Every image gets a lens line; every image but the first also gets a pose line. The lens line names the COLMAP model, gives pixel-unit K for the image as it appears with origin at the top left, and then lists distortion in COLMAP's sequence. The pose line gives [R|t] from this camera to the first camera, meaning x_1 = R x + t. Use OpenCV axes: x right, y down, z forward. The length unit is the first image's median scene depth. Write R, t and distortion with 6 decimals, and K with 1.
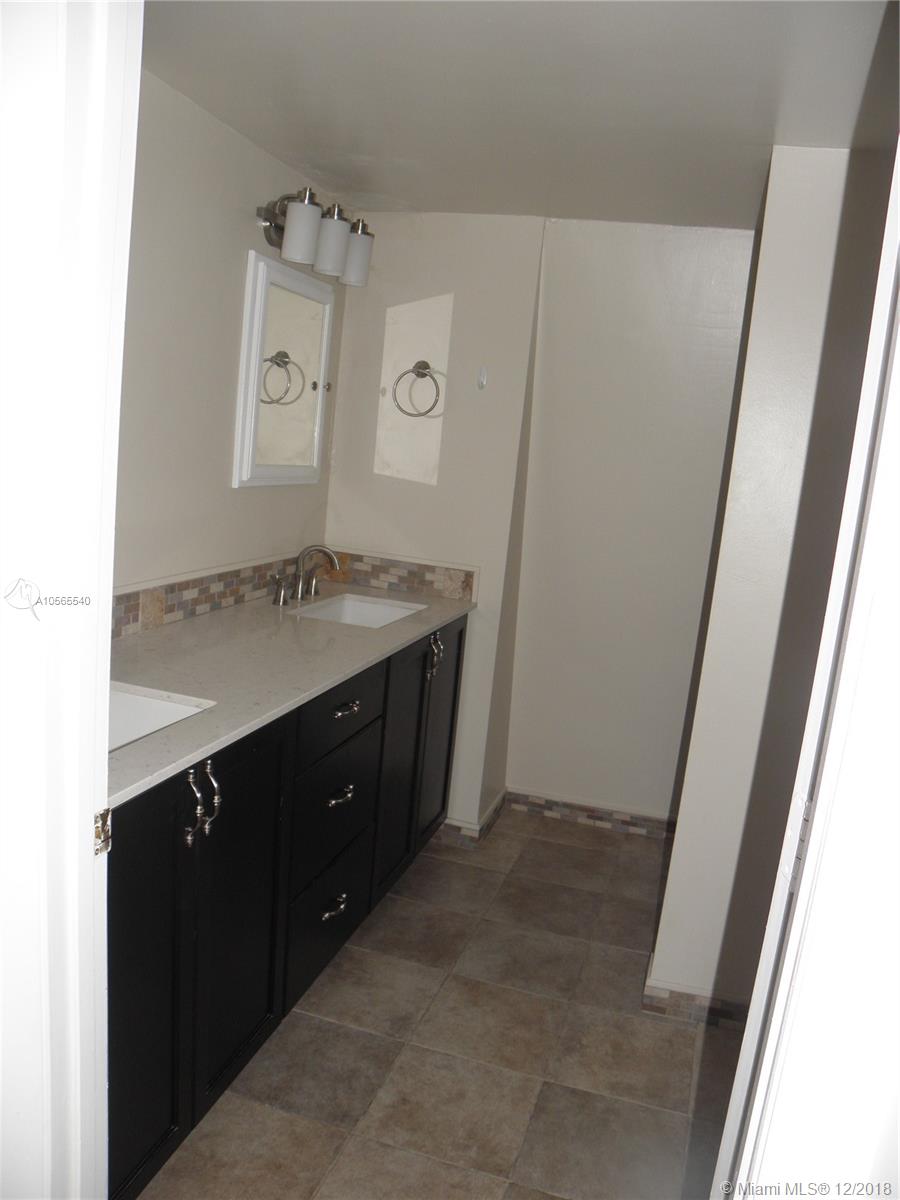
lens RADIAL K [[921.0, 0, 450.0], [0, 921.0, 600.0], [0, 0, 1]] dist [-0.098373, 0.000943]
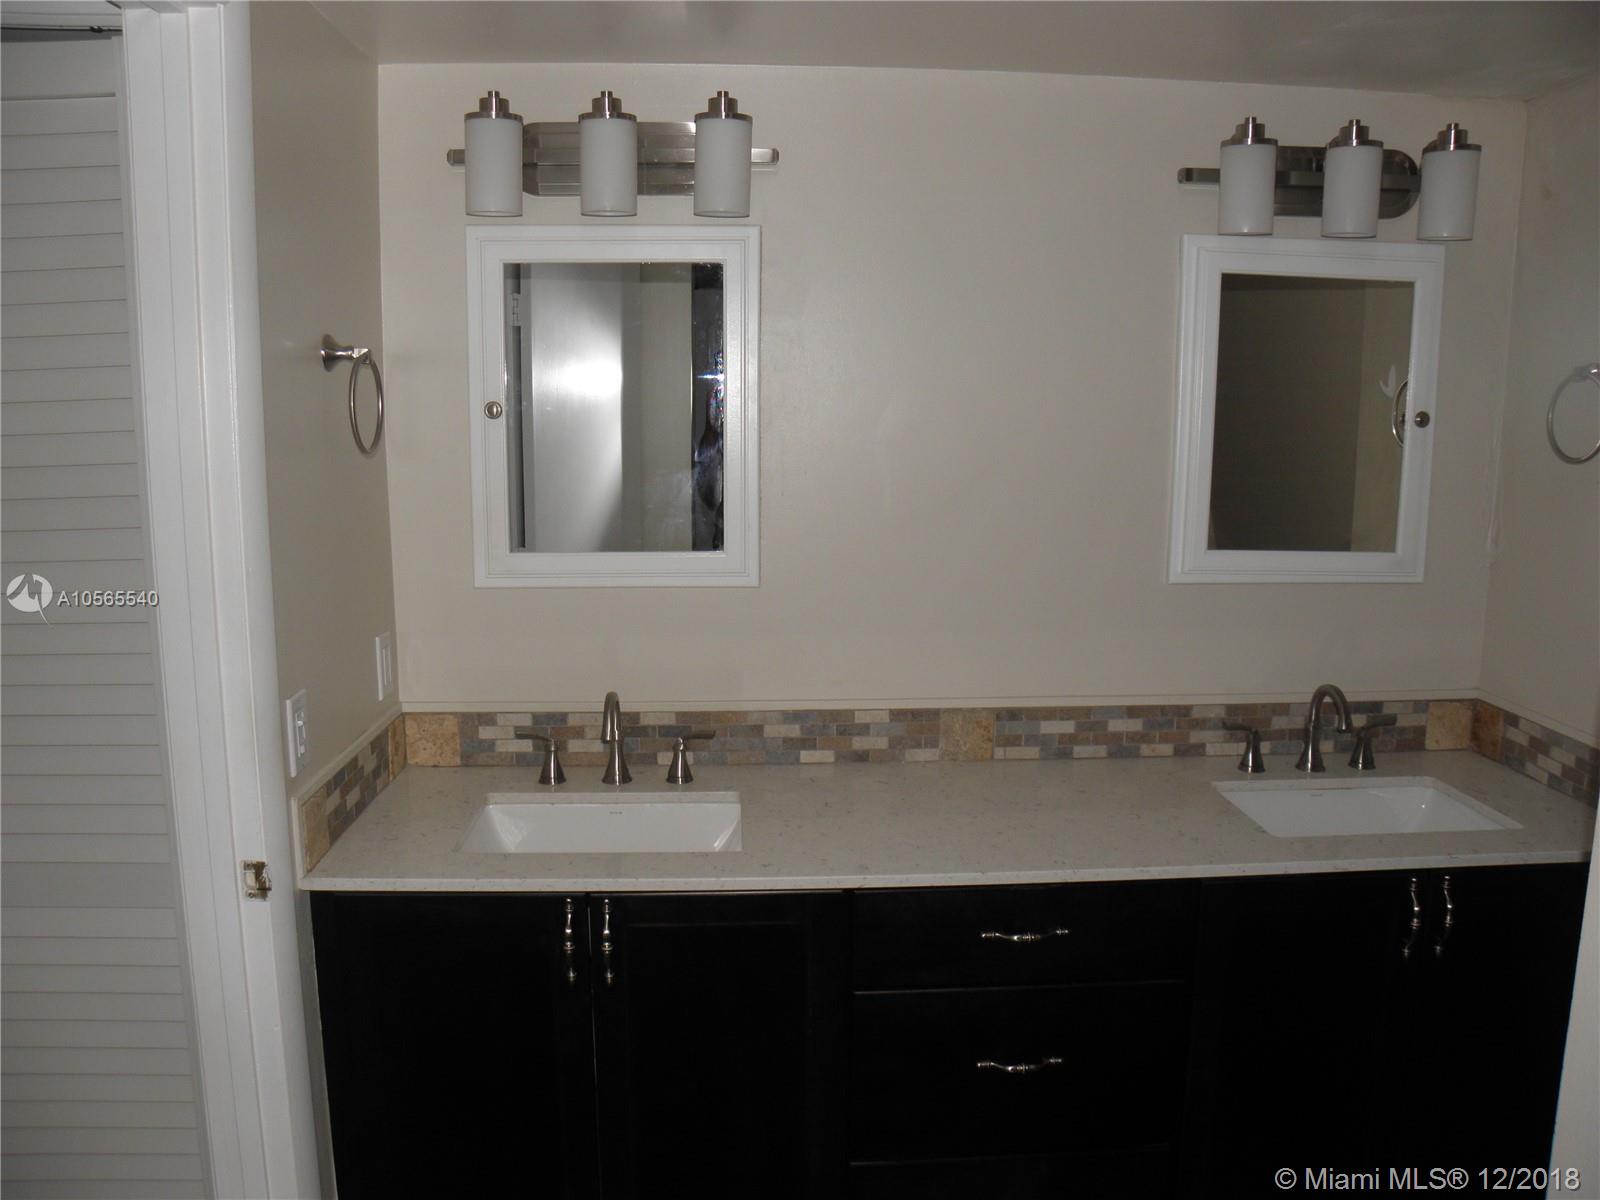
lens RADIAL K [[1228.1, 0, 801.1], [0, 1228.1, 573.5], [0, 0, 1]] dist [-0.098373, 0.000943]
pose [[0.339105, 0.038722, -0.939951, 0.518938], [-0.133467, 0.991026, -0.007325, -0.087364], [0.931233, 0.127937, 0.341230, 0.437545]]
